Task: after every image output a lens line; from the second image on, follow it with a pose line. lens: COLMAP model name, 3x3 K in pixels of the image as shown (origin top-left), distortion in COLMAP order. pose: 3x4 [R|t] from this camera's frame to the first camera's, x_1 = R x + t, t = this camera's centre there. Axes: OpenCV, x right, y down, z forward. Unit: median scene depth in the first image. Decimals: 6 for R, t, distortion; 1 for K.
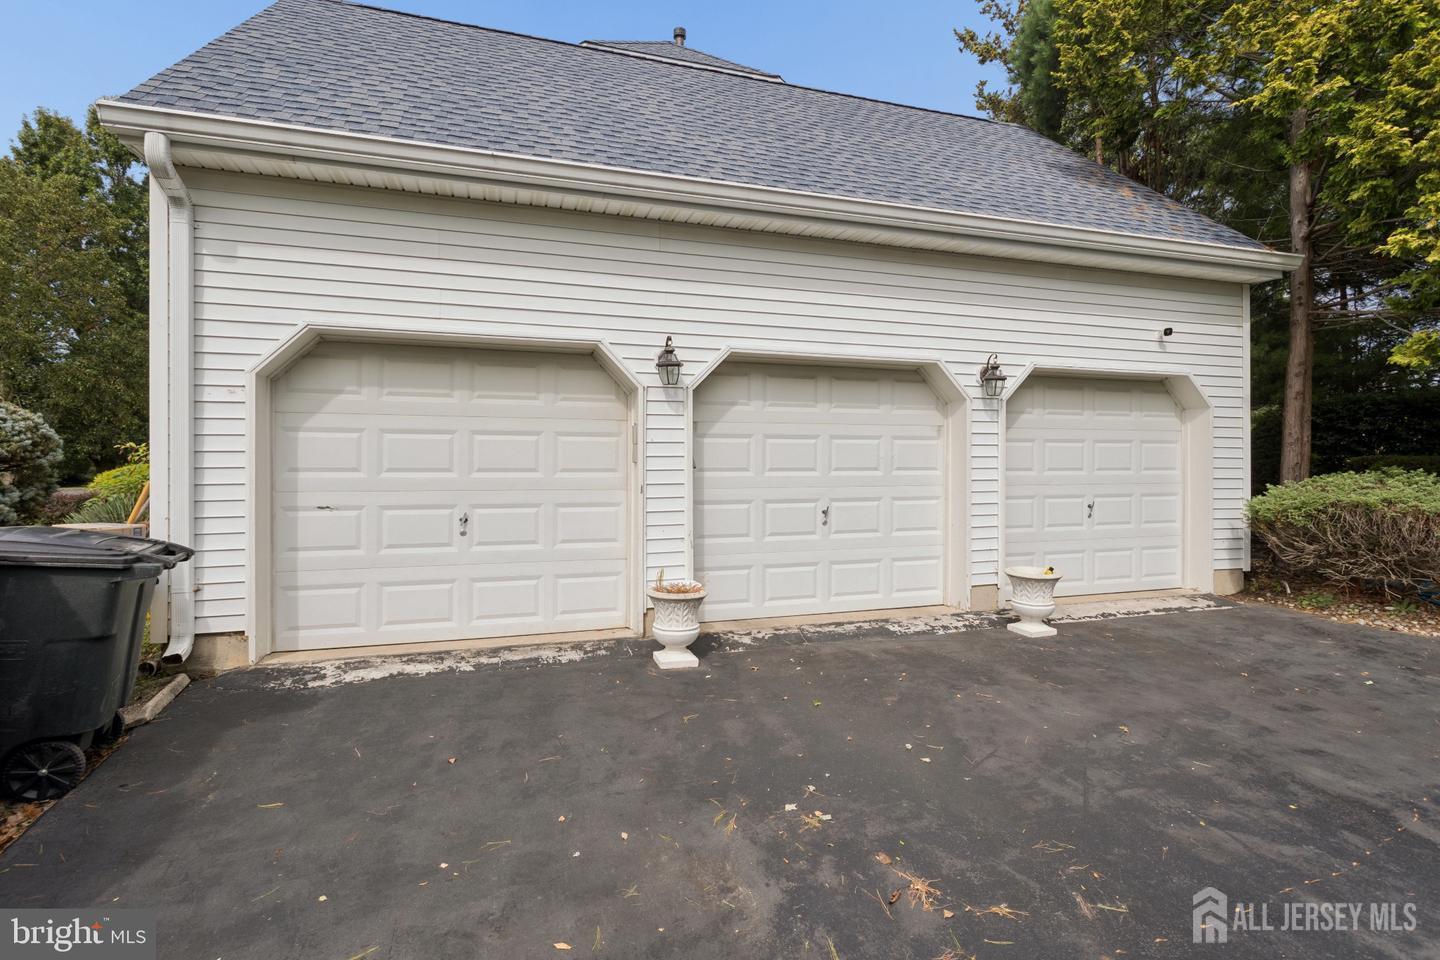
lens RADIAL K [[679.7, 0, 720.0], [0, 679.7, 480.0], [0, 0, 1]] dist [-0.000966, -0.000783]
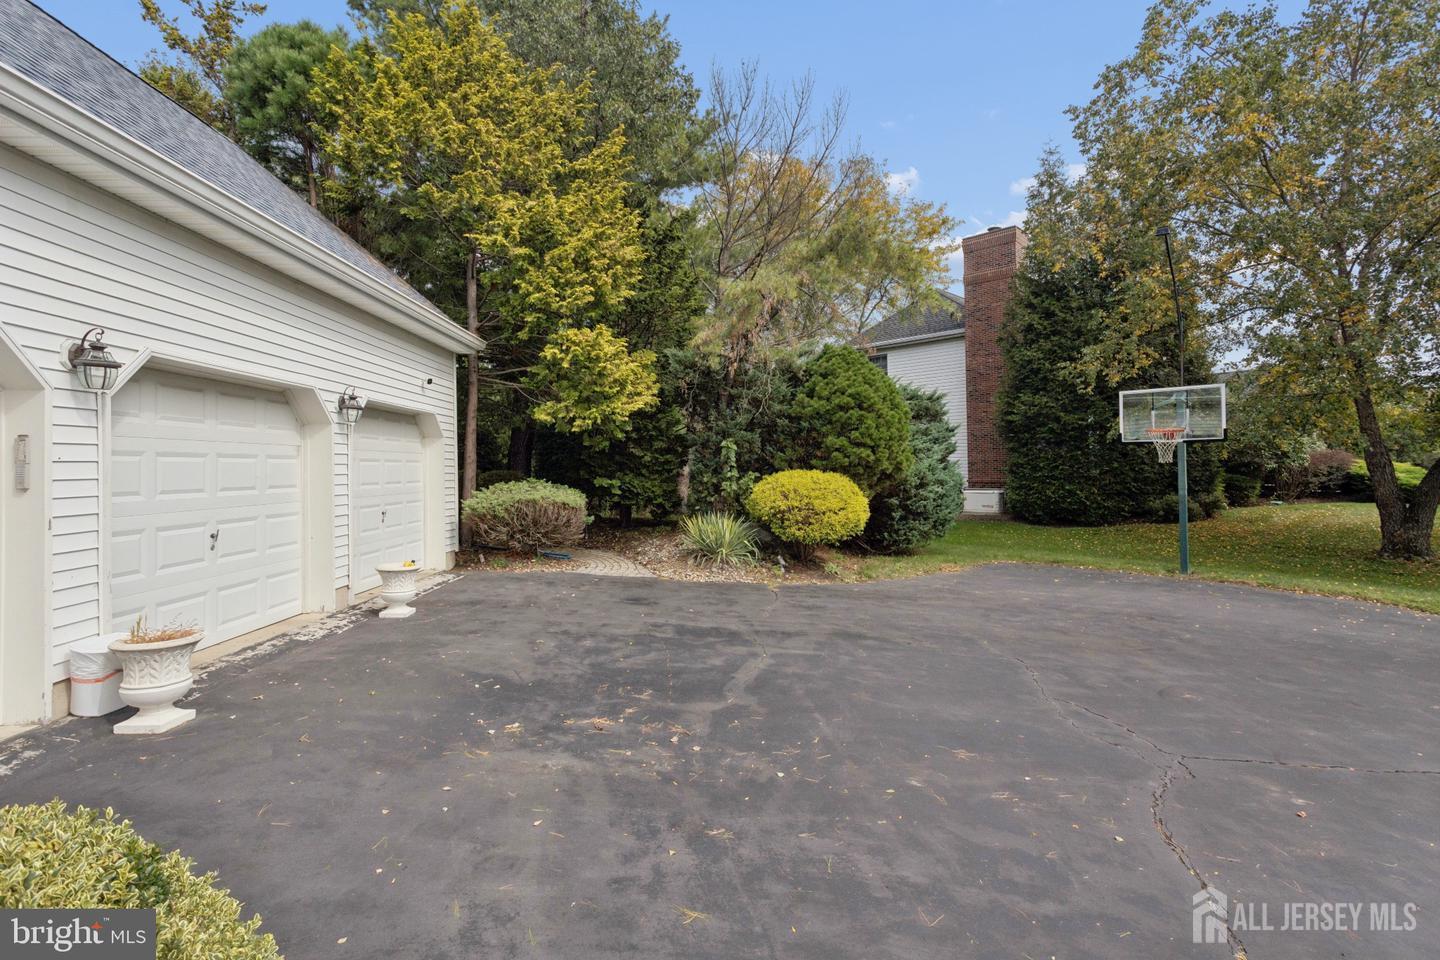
lens RADIAL K [[679.7, 0, 720.0], [0, 679.7, 480.0], [0, 0, 1]] dist [-0.000966, -0.000783]
pose [[0.277053, -0.018557, 0.960675, -0.630449], [0.032874, 0.999411, 0.009825, -0.018325], [-0.960292, 0.028860, 0.277500, 0.086698]]
